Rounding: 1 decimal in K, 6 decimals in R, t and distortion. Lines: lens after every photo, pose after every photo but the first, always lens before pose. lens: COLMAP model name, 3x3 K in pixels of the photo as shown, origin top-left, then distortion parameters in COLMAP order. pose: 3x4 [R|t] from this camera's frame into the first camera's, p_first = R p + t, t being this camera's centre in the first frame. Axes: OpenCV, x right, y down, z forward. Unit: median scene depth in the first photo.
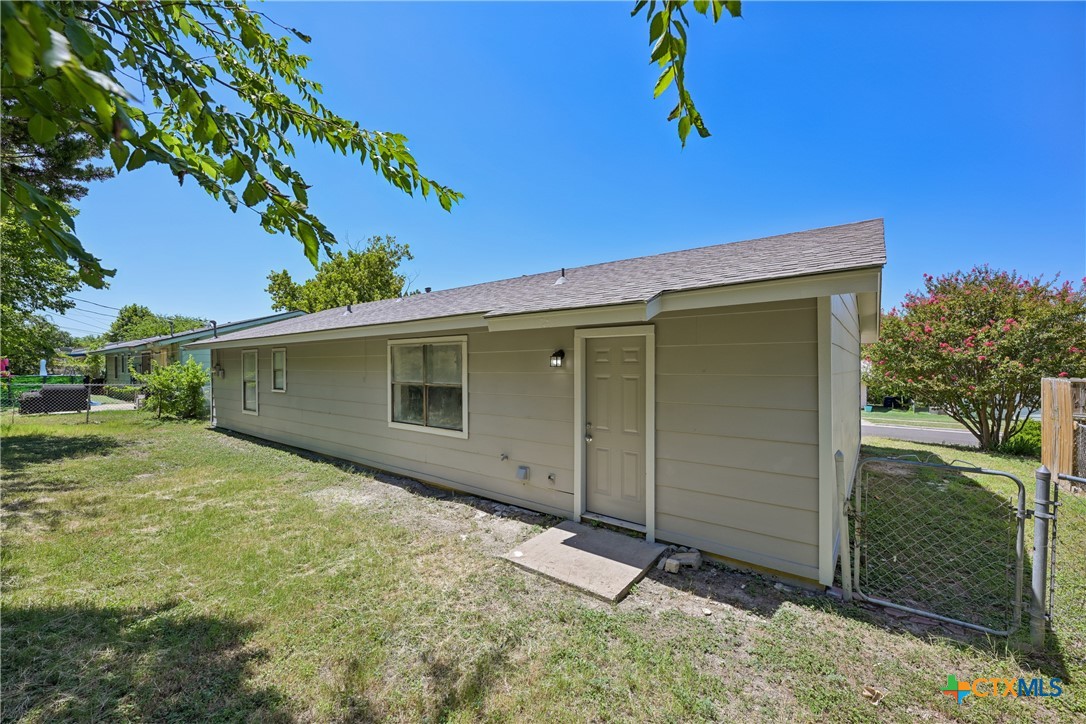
lens RADIAL K [[434.1, 0, 543.0], [0, 434.1, 362.0], [0, 0, 1]] dist [0.000281, 0.000228]
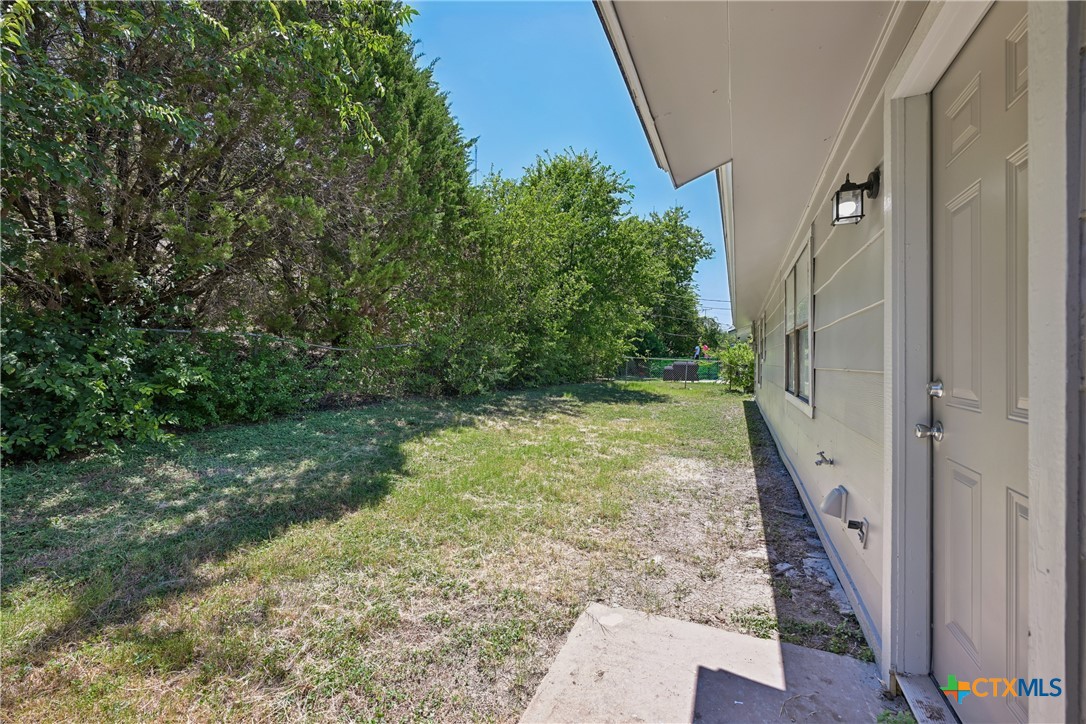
lens RADIAL K [[434.1, 0, 543.0], [0, 434.1, 362.0], [0, 0, 1]] dist [0.000281, 0.000228]
pose [[0.235984, 0.005604, -0.971741, 0.324152], [0.000206, 0.999983, 0.005817, 0.129452], [0.971757, -0.001573, 0.235979, 0.679196]]
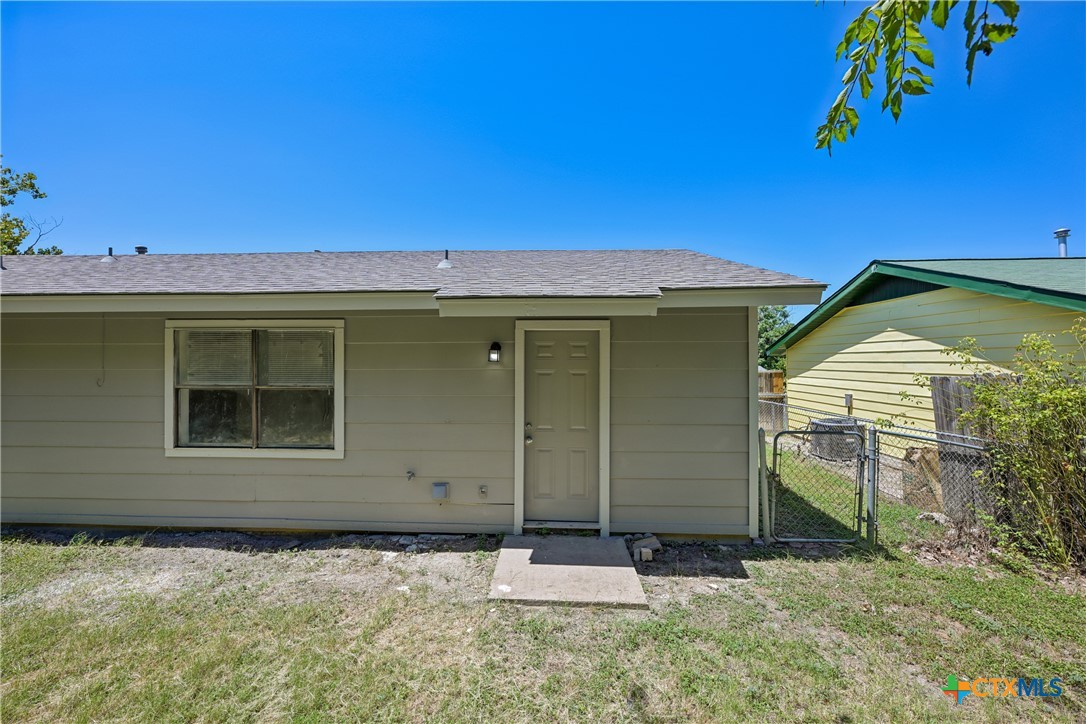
lens RADIAL K [[428.7, 0, 543.0], [0, 428.7, 362.0], [0, 0, 1]] dist [0.003881, 0.000067]
pose [[0.815751, 0.002461, 0.578398, -0.392578], [-0.005561, 0.999978, 0.003588, 0.007770], [-0.578377, -0.006144, 0.815746, 0.247272]]
